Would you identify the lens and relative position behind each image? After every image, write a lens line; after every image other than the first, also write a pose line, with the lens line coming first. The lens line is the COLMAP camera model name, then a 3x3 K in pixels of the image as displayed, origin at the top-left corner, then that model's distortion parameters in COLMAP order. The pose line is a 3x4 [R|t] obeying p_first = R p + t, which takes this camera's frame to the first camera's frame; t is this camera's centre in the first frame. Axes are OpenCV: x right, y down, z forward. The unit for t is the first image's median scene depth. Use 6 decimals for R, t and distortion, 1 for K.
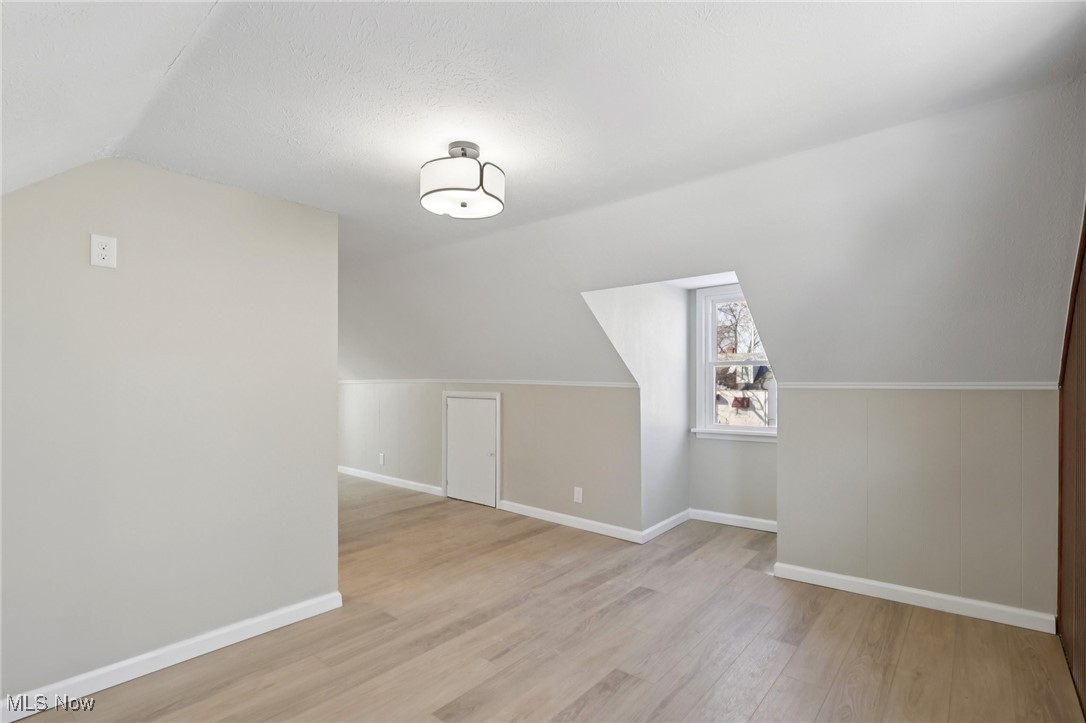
lens RADIAL K [[508.0, 0, 542.6], [0, 508.0, 366.9], [0, 0, 1]] dist [-0.001498, -0.000563]
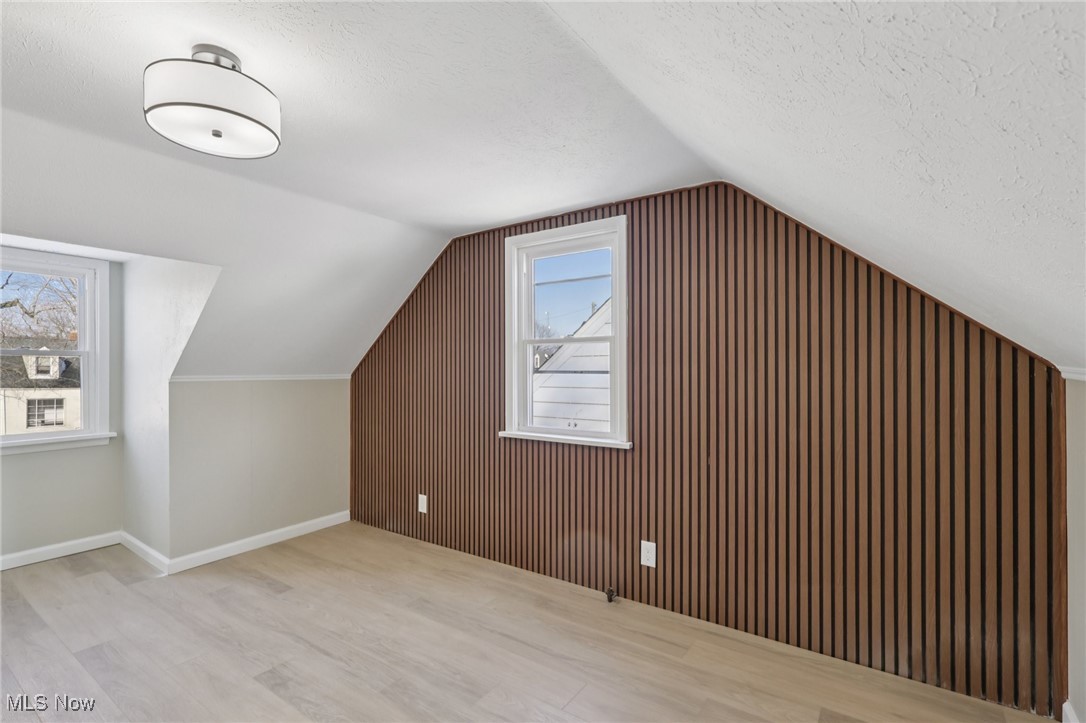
lens RADIAL K [[508.0, 0, 542.6], [0, 508.0, 366.9], [0, 0, 1]] dist [-0.001498, -0.000563]
pose [[-0.081872, 0.008726, 0.996605, -0.680422], [-0.021443, 0.999715, -0.010515, 0.008025], [-0.996412, -0.022231, -0.081662, 0.438004]]
